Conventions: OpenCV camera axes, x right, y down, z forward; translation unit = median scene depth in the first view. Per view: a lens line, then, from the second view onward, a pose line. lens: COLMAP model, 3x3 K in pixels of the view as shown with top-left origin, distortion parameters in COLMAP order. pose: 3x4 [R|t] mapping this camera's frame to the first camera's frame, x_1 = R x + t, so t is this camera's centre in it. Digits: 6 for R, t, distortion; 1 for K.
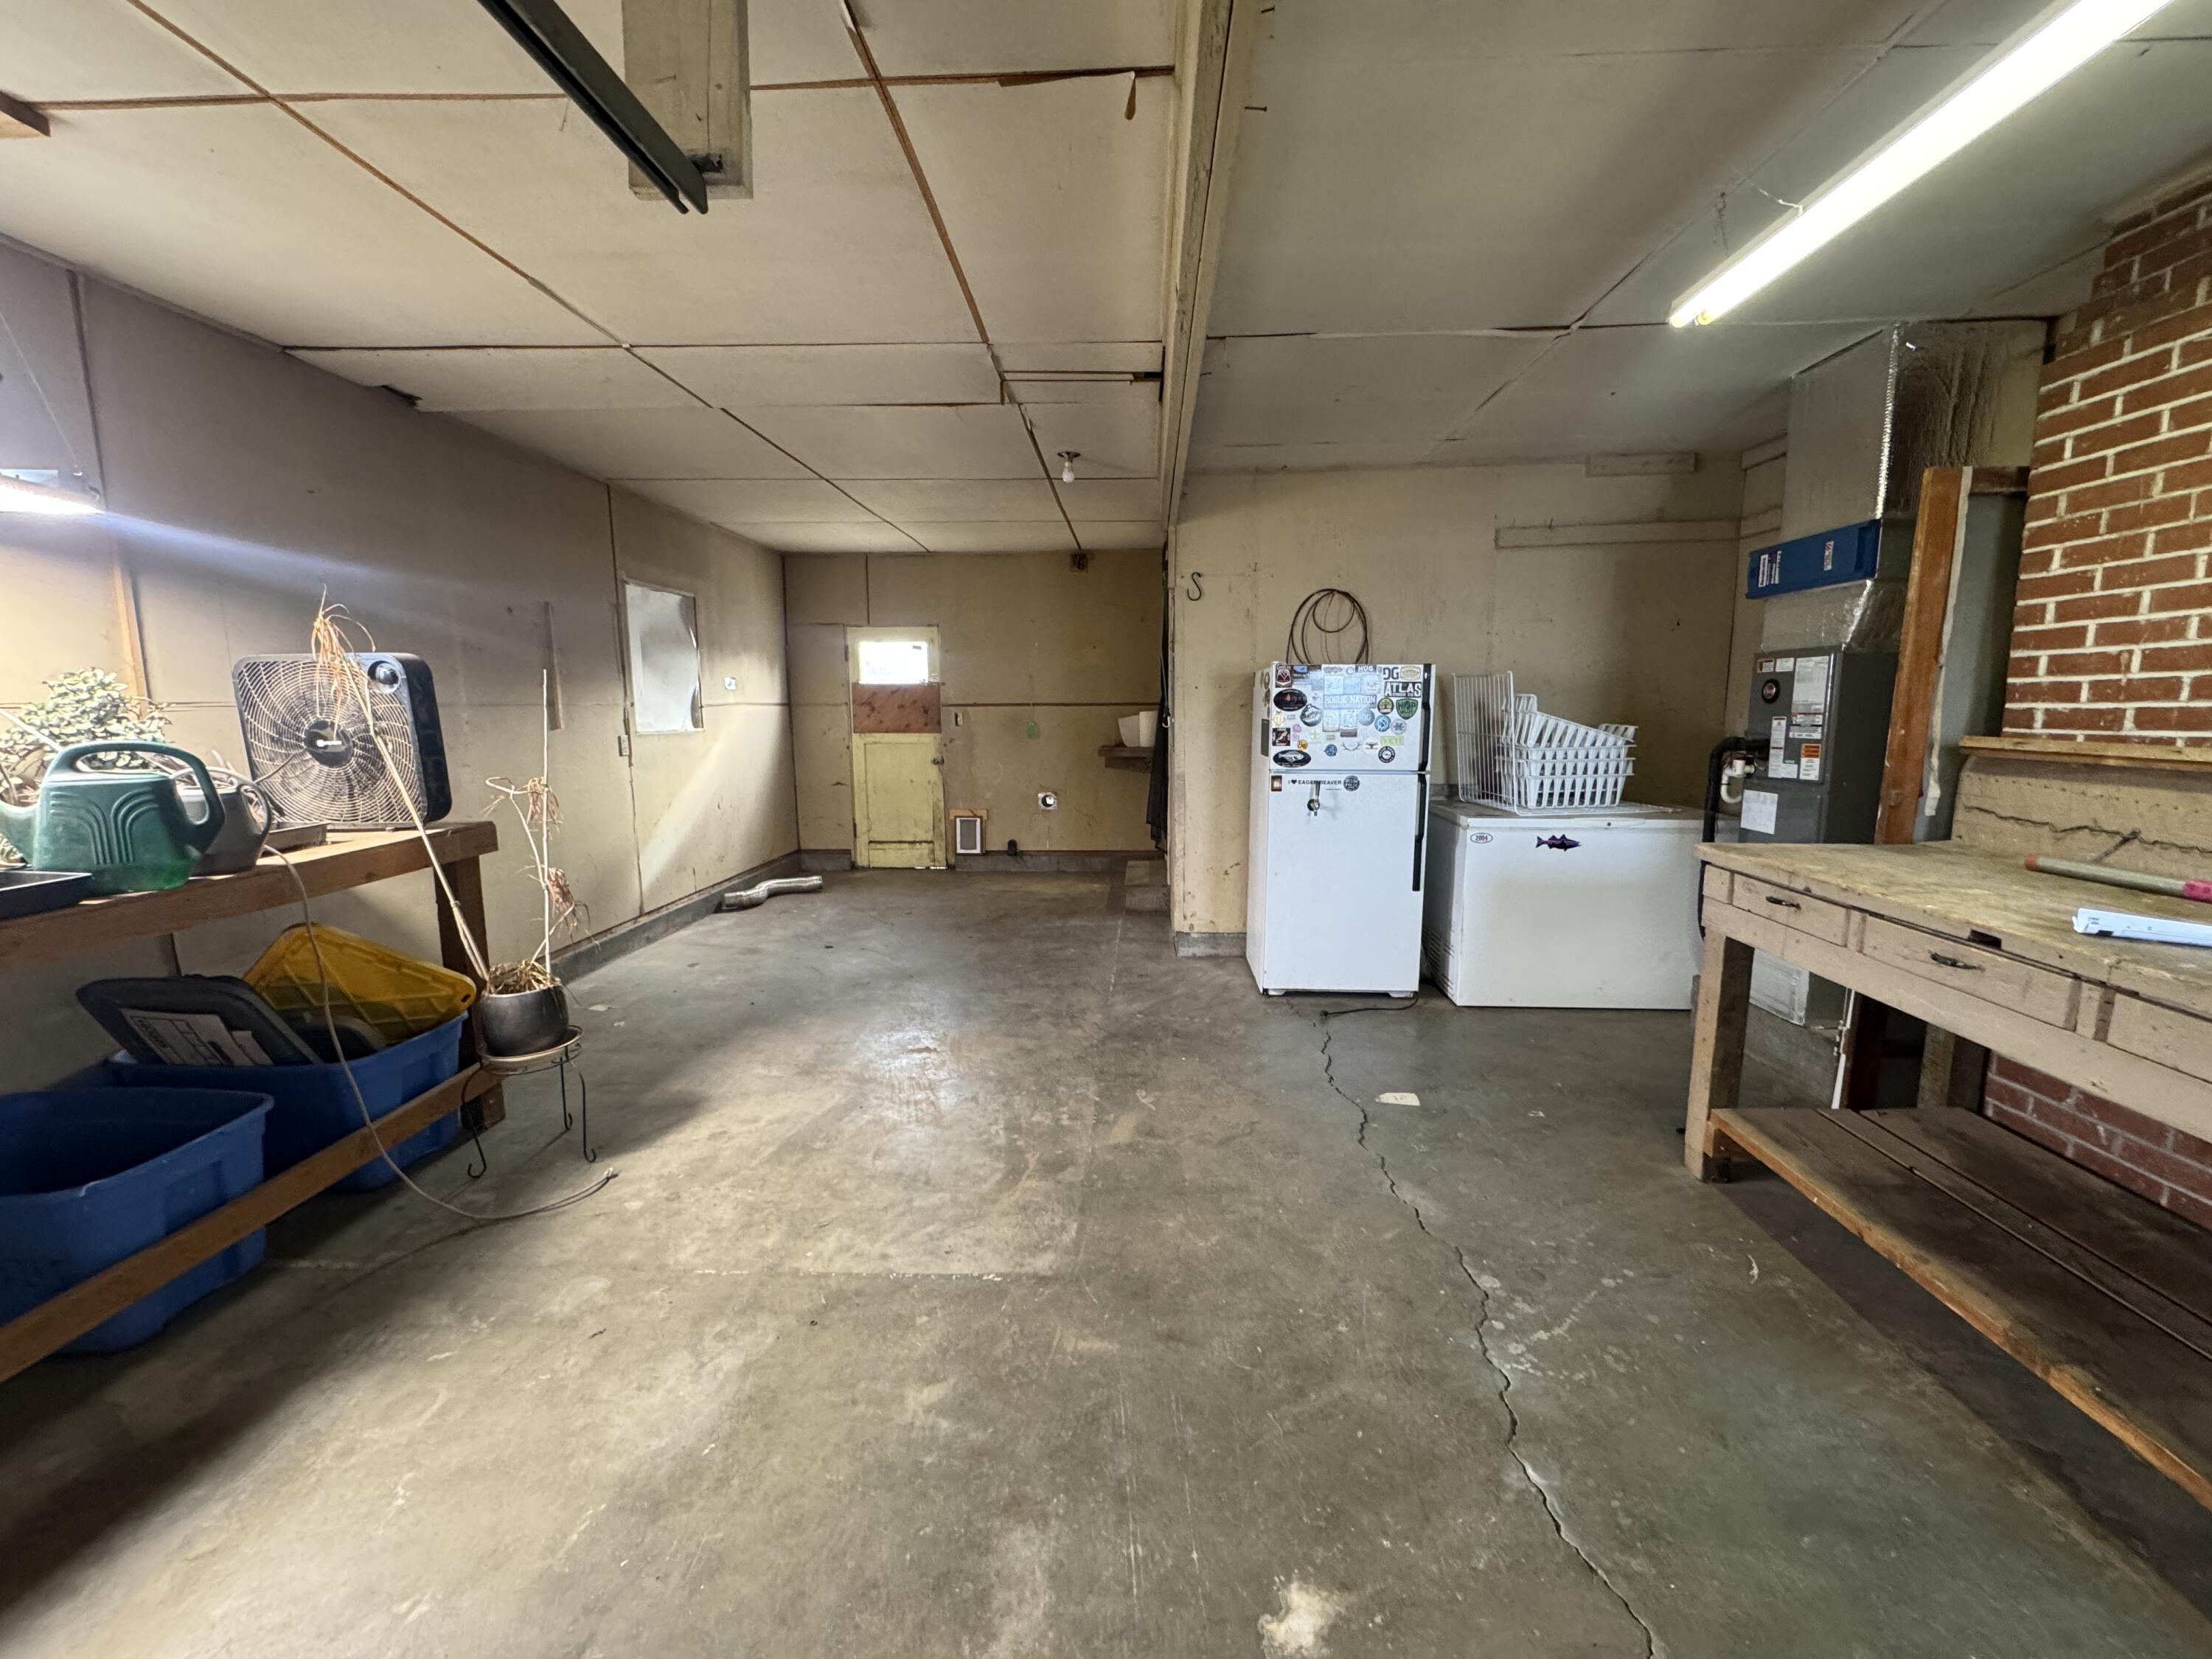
lens RADIAL K [[879.7, 0, 1108.6], [0, 879.7, 823.5], [0, 0, 1]] dist [-0.003024, 0.000501]
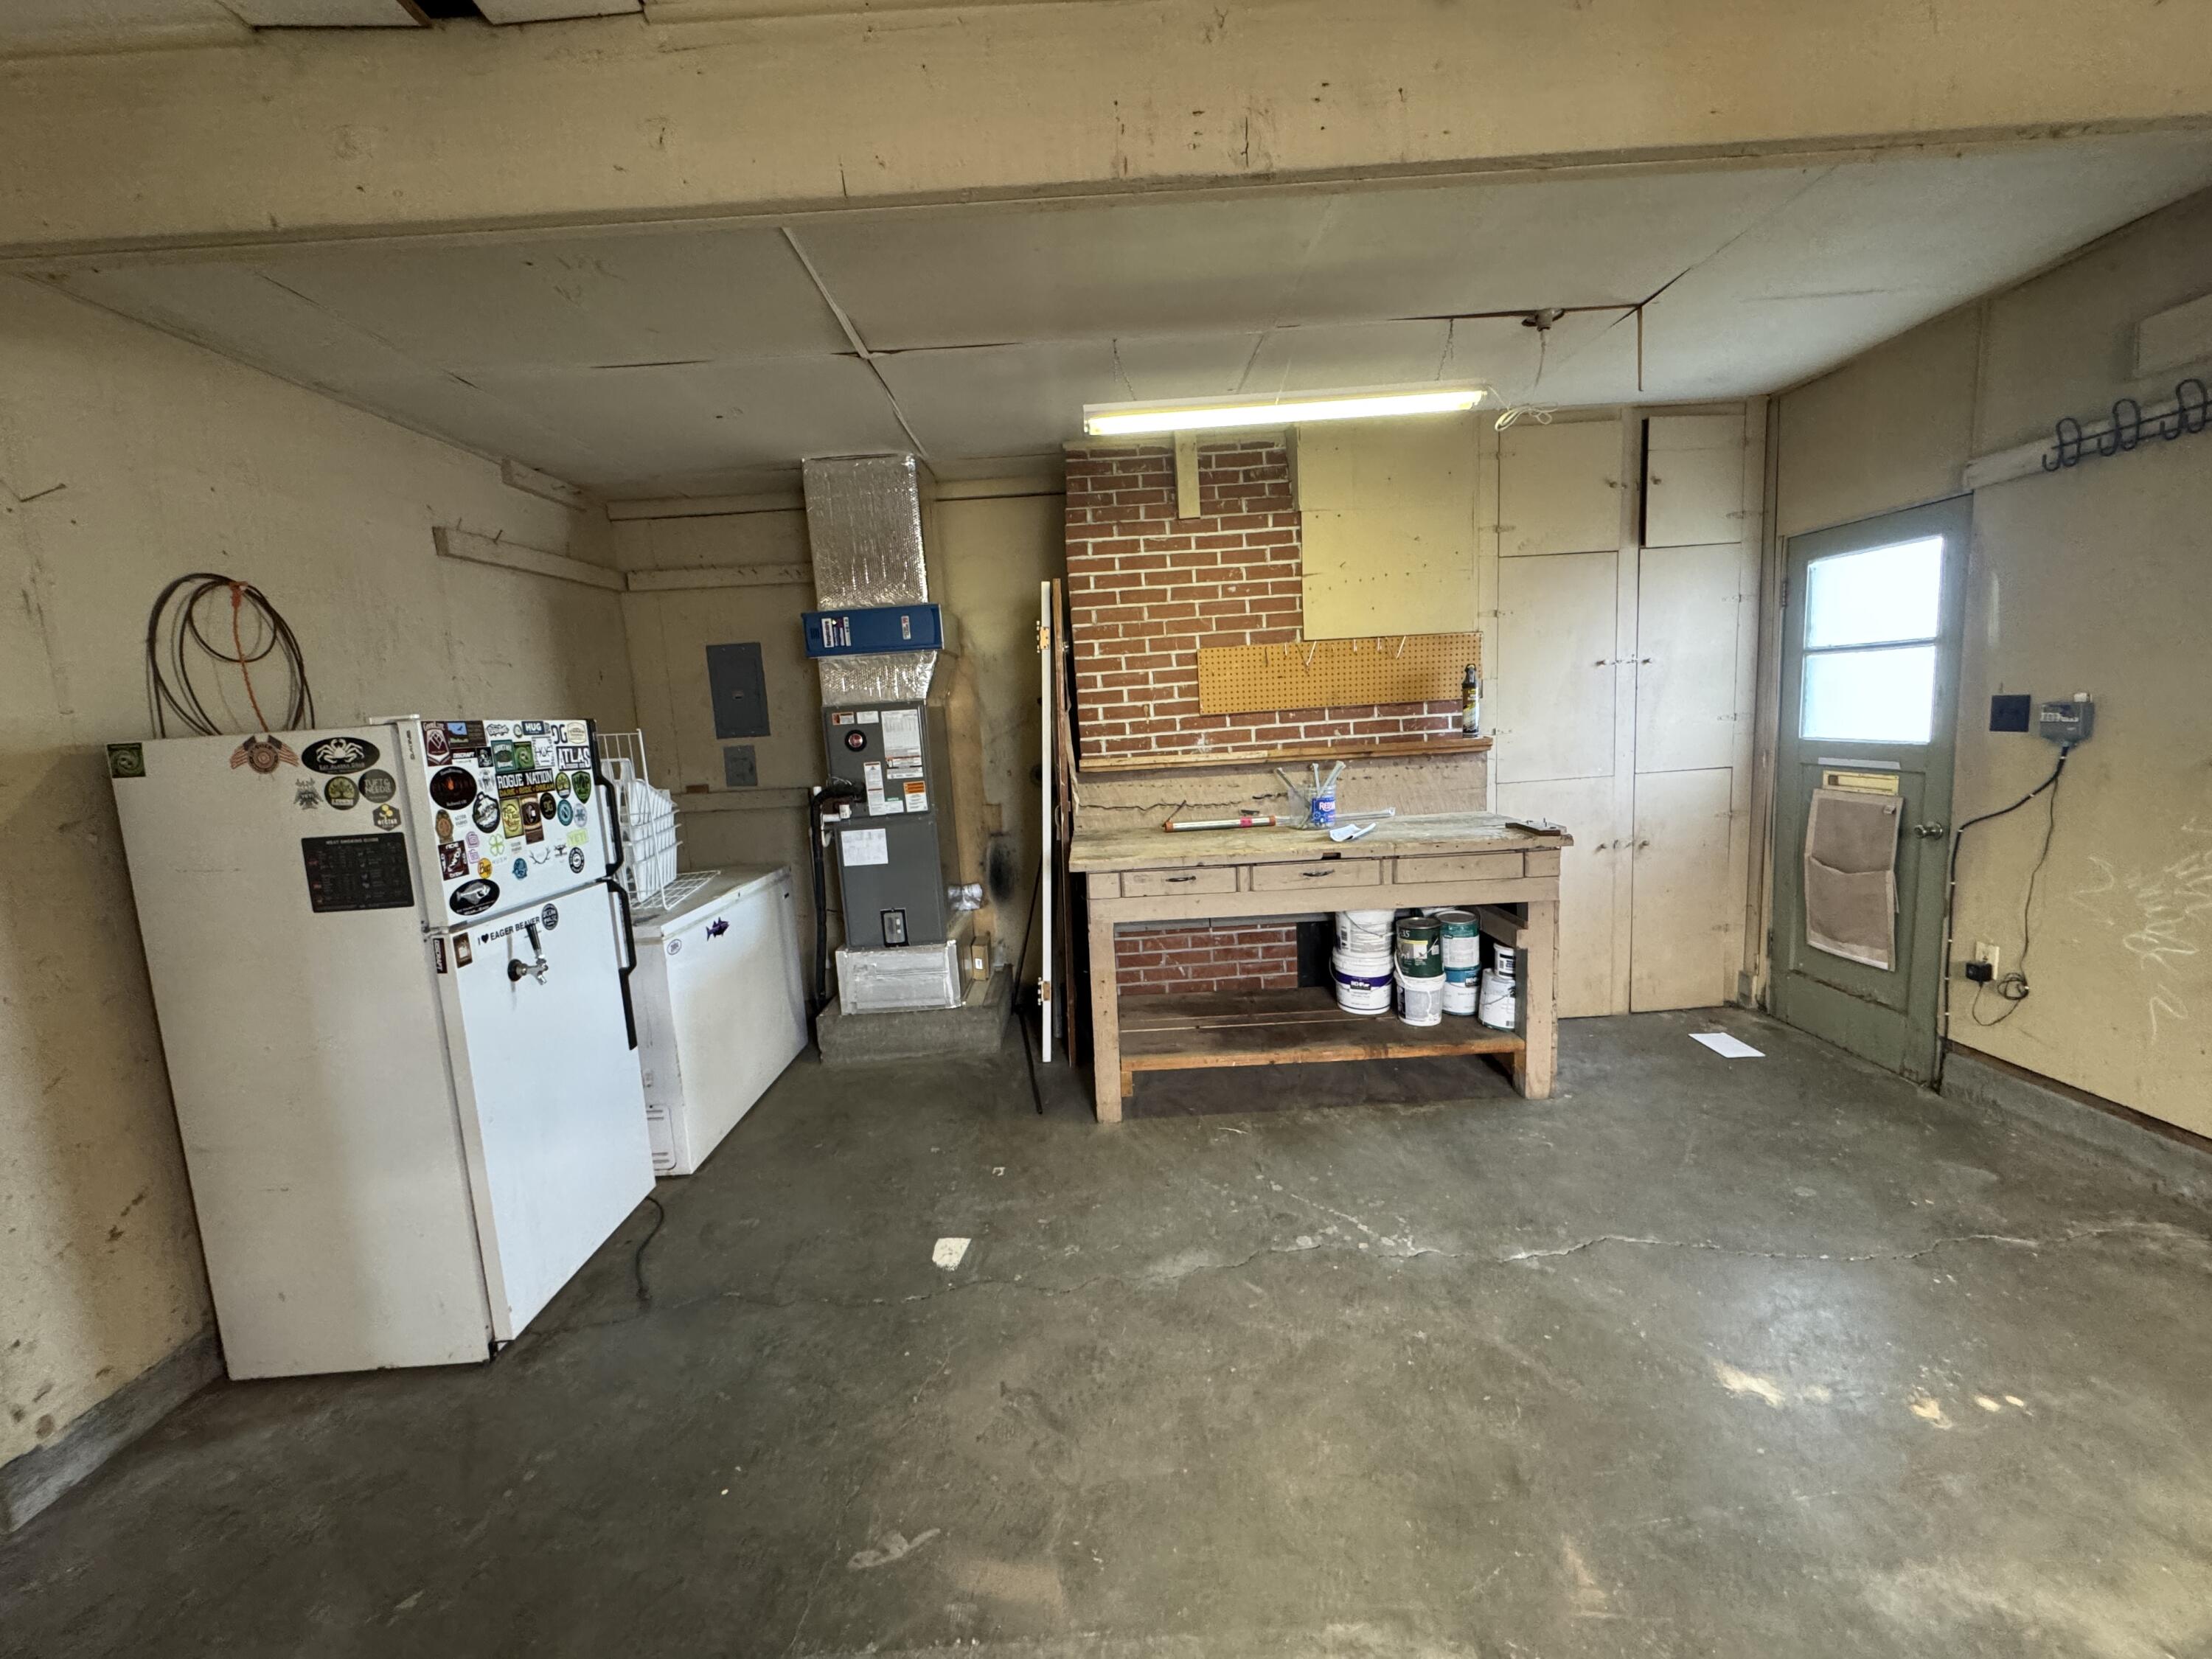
lens RADIAL K [[879.7, 0, 1108.6], [0, 879.7, 823.5], [0, 0, 1]] dist [-0.003024, 0.000501]
pose [[-0.066248, -0.118024, 0.990798, -0.421804], [0.194069, 0.972493, 0.128820, -0.139665], [-0.978748, 0.200817, -0.041521, 0.807340]]
